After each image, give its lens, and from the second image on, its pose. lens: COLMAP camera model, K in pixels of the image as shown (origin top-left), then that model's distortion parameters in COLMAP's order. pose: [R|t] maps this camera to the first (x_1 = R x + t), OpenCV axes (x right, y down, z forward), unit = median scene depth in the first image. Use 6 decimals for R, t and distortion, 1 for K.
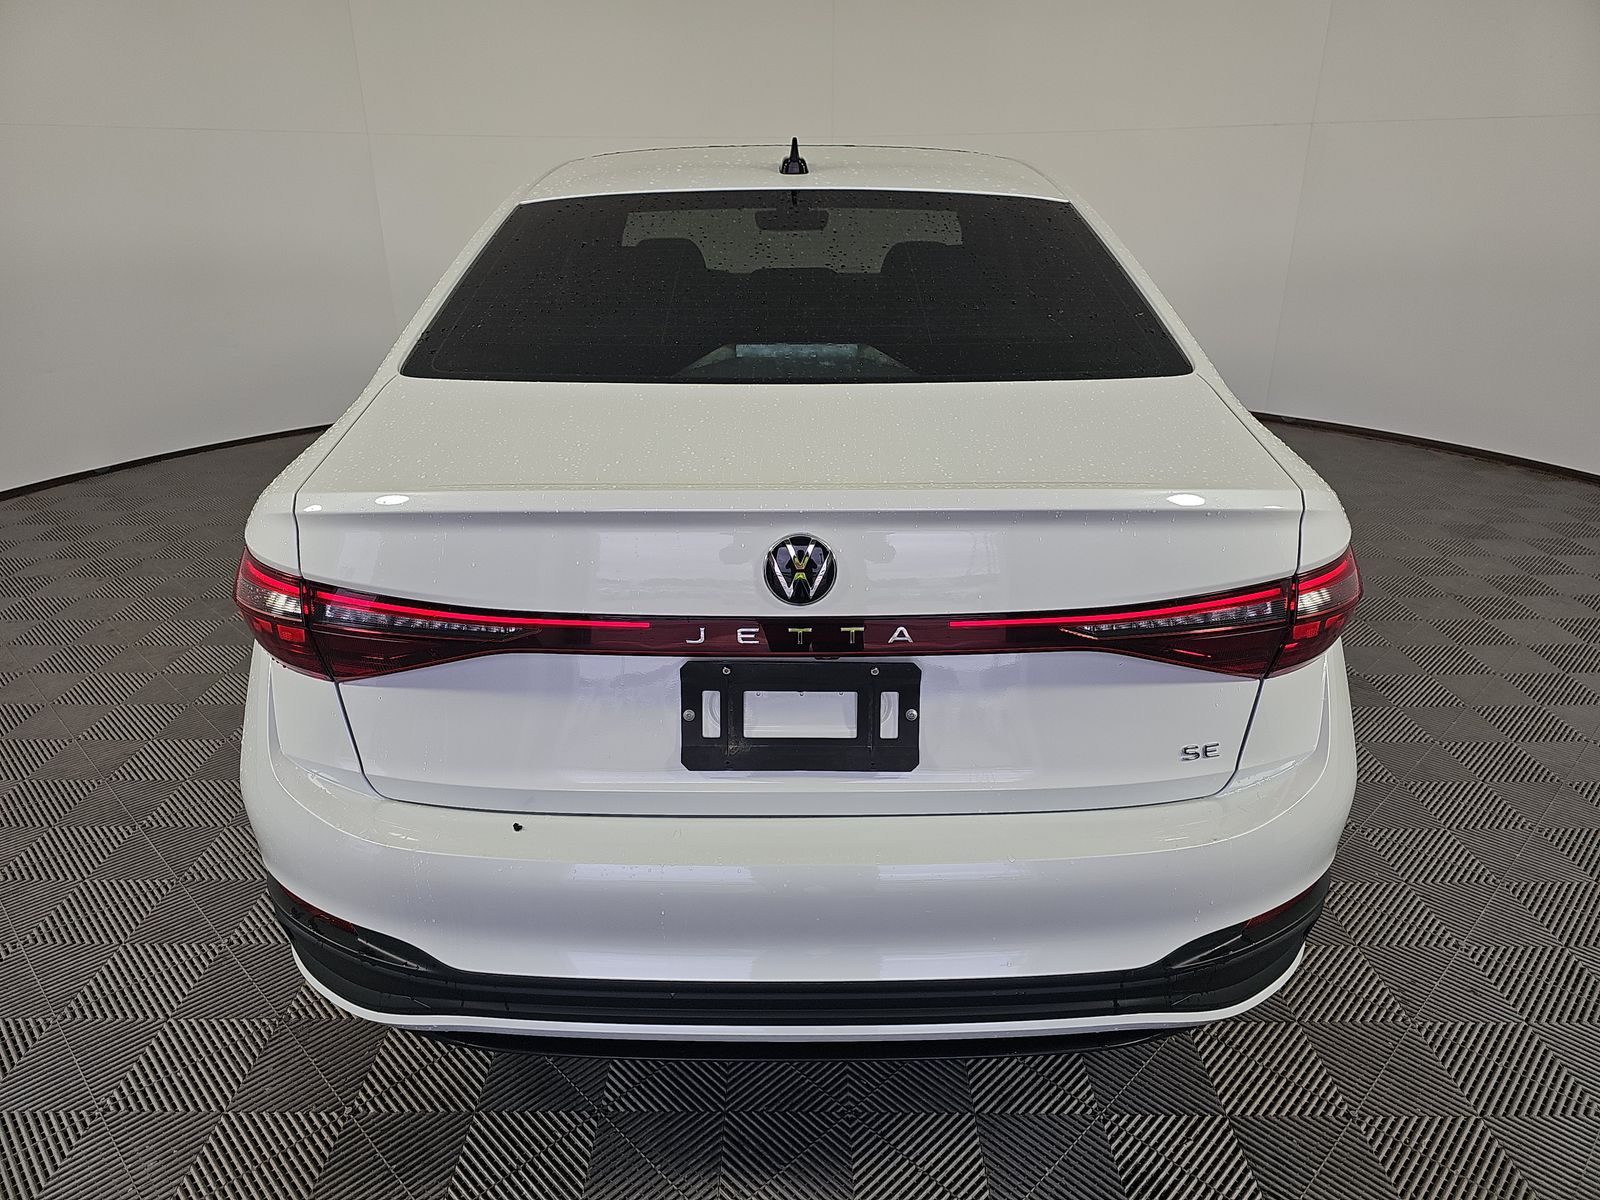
lens RADIAL K [[1062.0, 0, 800.0], [0, 1062.0, 600.0], [0, 0, 1]] dist [0.001050, 0.000730]
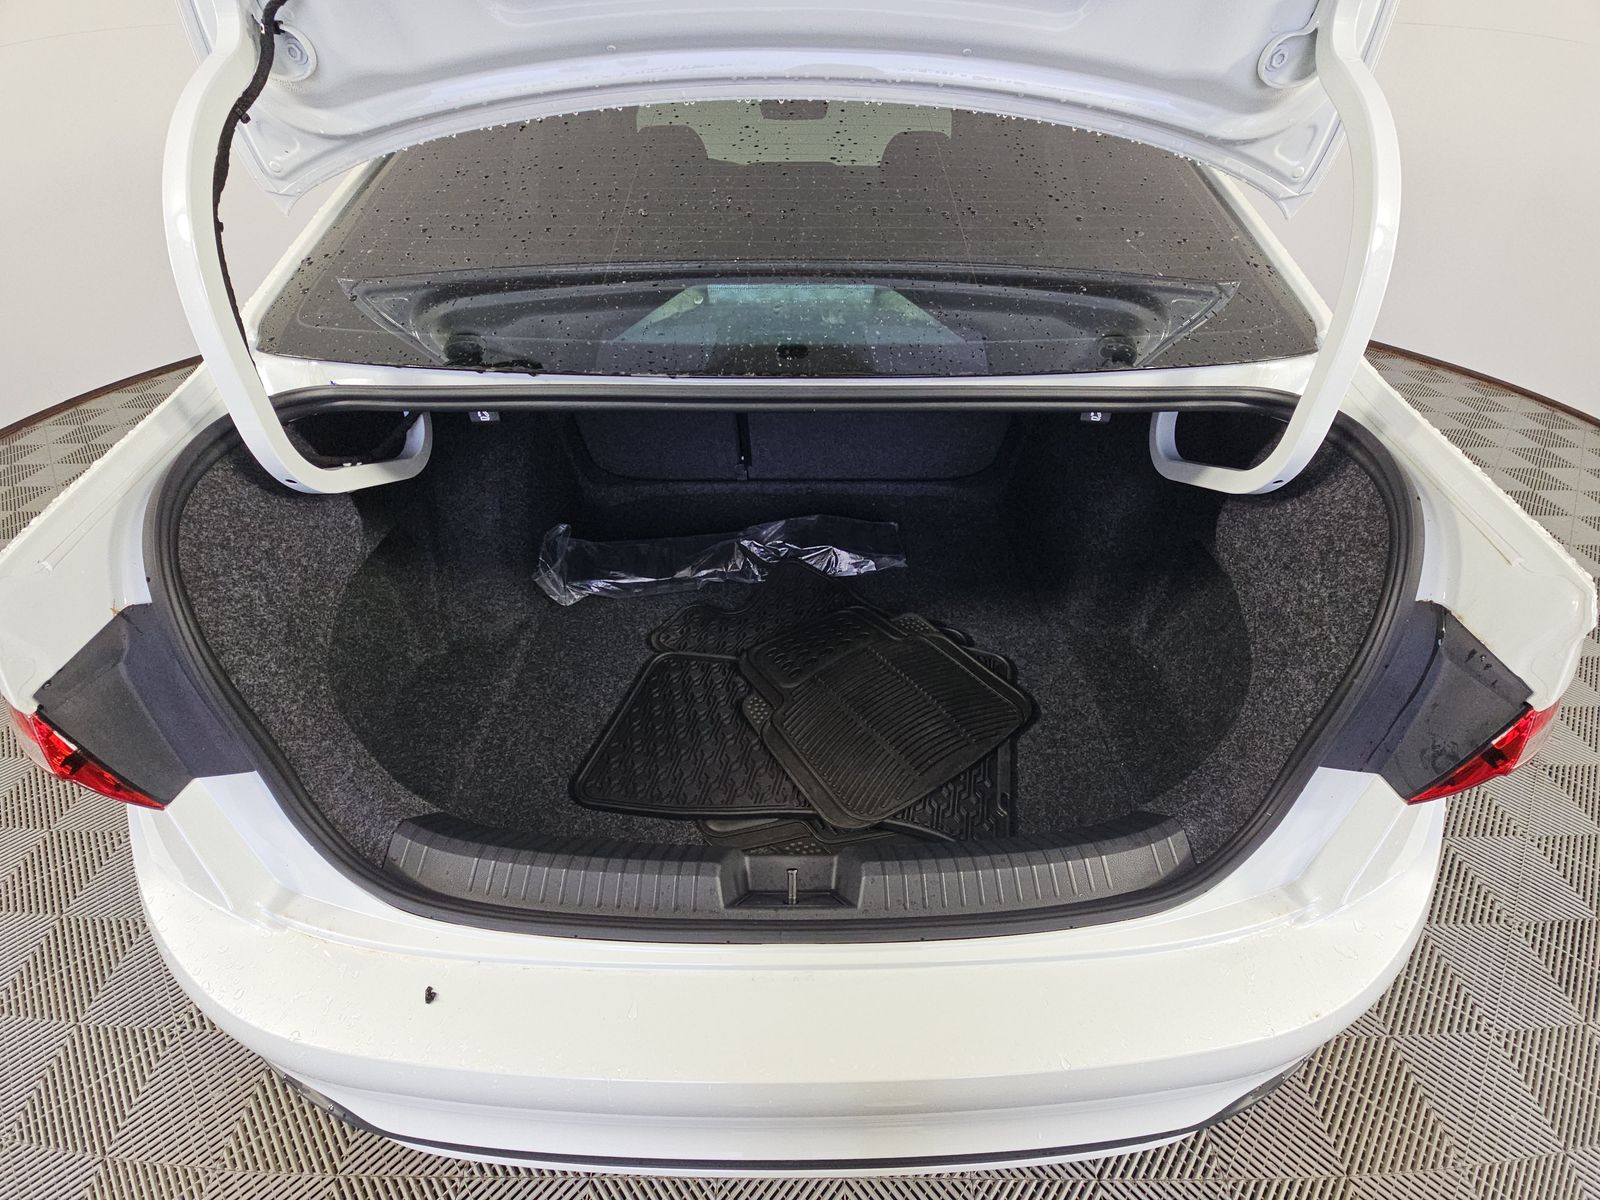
lens RADIAL K [[637.0, 0, 801.2], [0, 637.0, 605.2], [0, 0, 1]] dist [0.000109, -0.005650]
pose [[0.999988, 0.004894, 0.000337, 0.004667], [-0.004764, 0.952468, 0.304601, -0.157677], [0.001169, -0.304599, 0.952480, 0.494091]]
